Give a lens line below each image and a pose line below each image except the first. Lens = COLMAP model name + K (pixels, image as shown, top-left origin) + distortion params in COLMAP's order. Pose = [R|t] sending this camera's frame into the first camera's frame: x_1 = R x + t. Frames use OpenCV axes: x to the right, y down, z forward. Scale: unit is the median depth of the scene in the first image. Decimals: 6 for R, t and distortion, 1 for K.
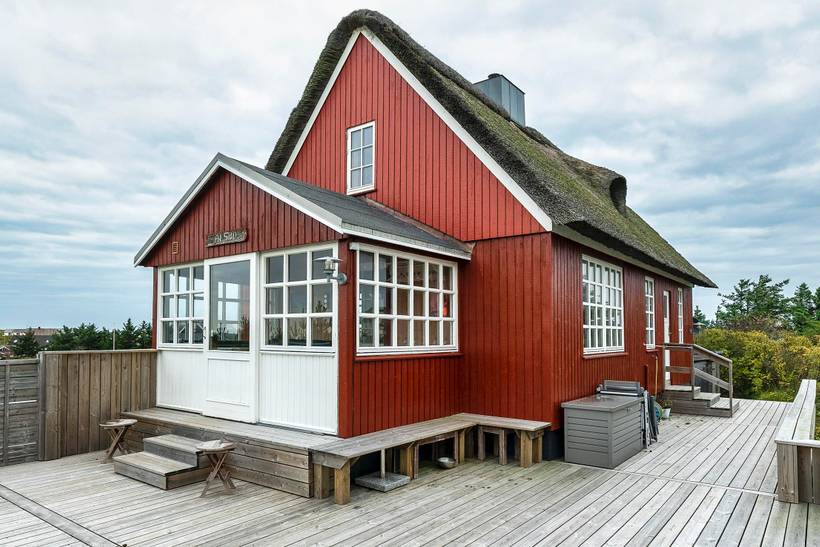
lens RADIAL K [[519.7, 0, 414.5], [0, 519.7, 322.3], [0, 0, 1]] dist [0.008071, 0.000279]
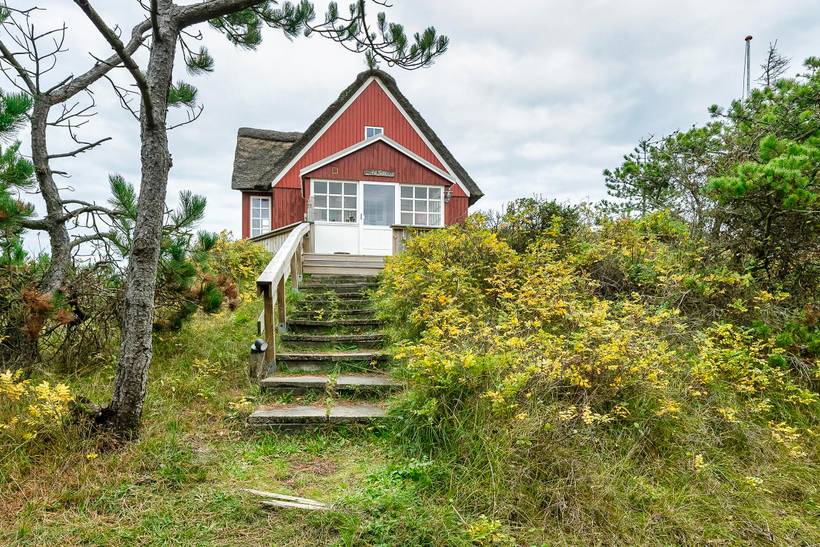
lens RADIAL K [[480.7, 0, 407.1], [0, 480.7, 322.9], [0, 0, 1]] dist [-0.002691, 0.000074]
pose [[0.664861, -0.011804, 0.746874, -1.889511], [-0.019212, 0.999274, 0.032896, 0.415983], [-0.746720, -0.036220, 0.664151, -0.463808]]
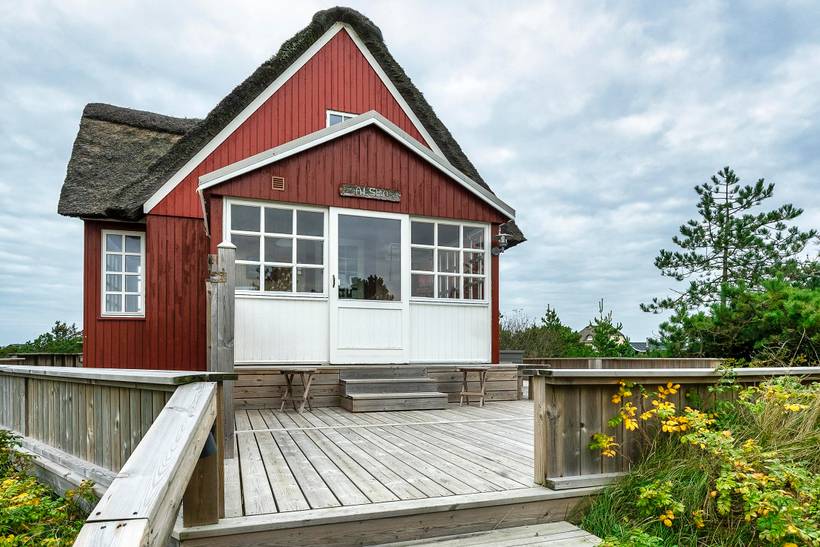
lens RADIAL K [[501.4, 0, 397.8], [0, 501.4, 349.3], [0, 0, 1]] dist [0.005949, 0.000168]
pose [[0.557375, 0.007604, 0.830226, -1.238505], [-0.019705, 0.999798, 0.004072, 0.157814], [-0.830027, -0.018629, 0.557412, 0.404466]]
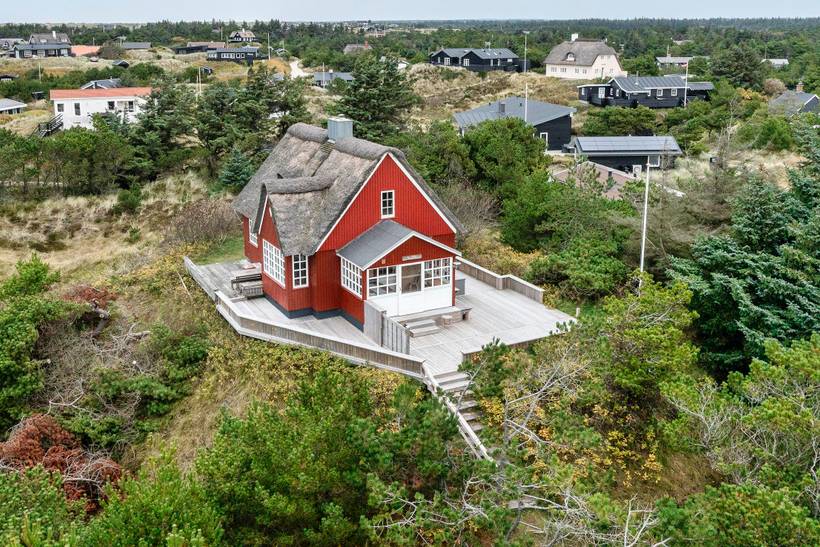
lens RADIAL K [[848.2, 0, 410.0], [0, 848.2, 273.5], [0, 0, 1]] dist [-0.004115, -0.004520]
pose [[0.427036, -0.257662, 0.866747, -4.927556], [-0.021058, 0.955448, 0.294406, -1.609984], [-0.903989, -0.143974, 0.402585, -1.044408]]
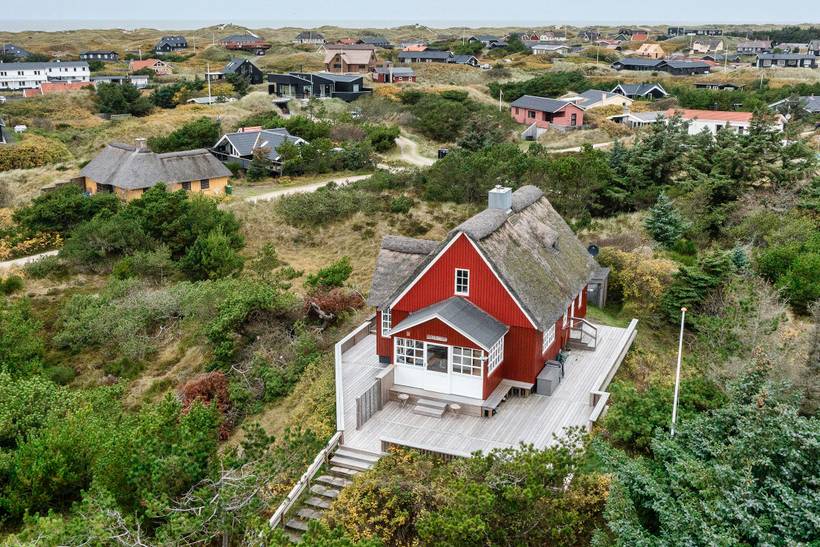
lens RADIAL K [[848.2, 0, 410.0], [0, 848.2, 273.5], [0, 0, 1]] dist [-0.004115, -0.004520]
pose [[0.971046, -0.066859, 0.229348, -1.724756], [-0.007134, 0.951493, 0.307586, -2.171042], [-0.238788, -0.300316, 0.923467, -3.644508]]
